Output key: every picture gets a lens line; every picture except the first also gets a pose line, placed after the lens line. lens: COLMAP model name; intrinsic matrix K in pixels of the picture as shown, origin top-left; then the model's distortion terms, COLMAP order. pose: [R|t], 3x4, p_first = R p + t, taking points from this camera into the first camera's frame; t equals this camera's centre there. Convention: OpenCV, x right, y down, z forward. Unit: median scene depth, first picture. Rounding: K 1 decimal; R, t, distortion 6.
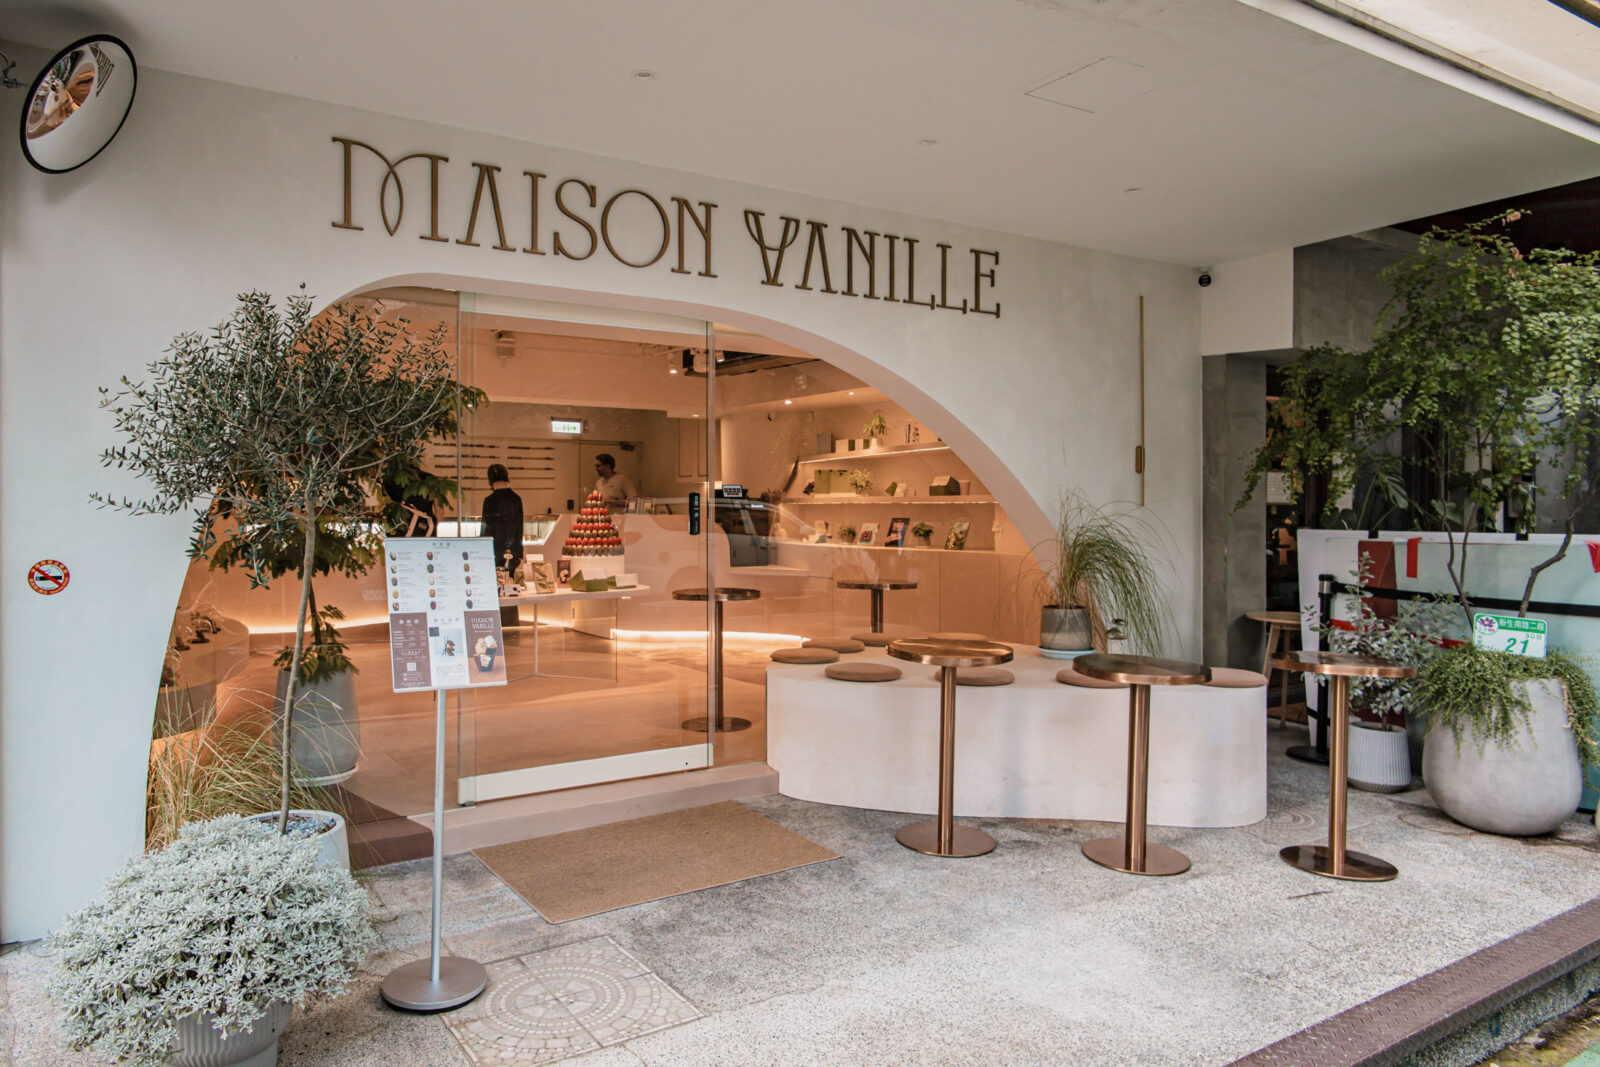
lens RADIAL K [[1049.3, 0, 800.0], [0, 1049.3, 533.5], [0, 0, 1]] dist [-0.021773, -0.001308]
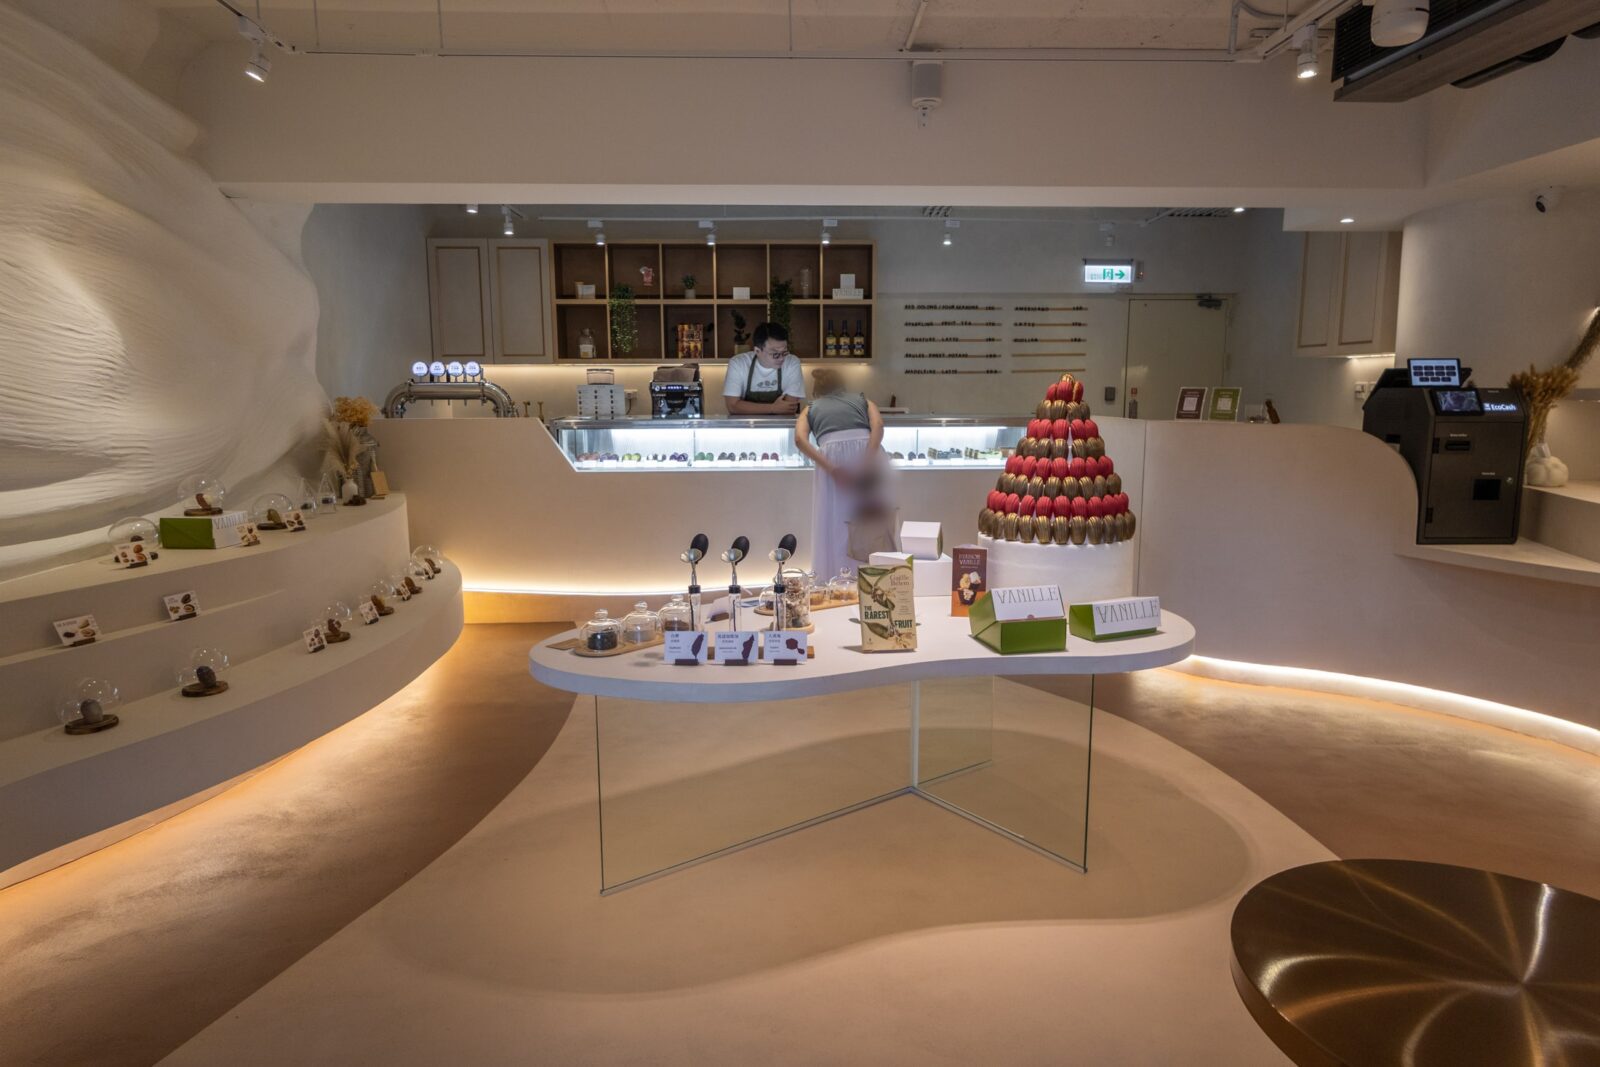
lens RADIAL K [[974.0, 0, 824.7], [0, 974.0, 511.2], [0, 0, 1]] dist [0.050331, 0.000740]
pose [[0.848738, 0.069797, -0.524187, -0.059125], [-0.017427, 0.994405, 0.104191, -0.021428], [0.528527, -0.079296, 0.845205, 0.506225]]
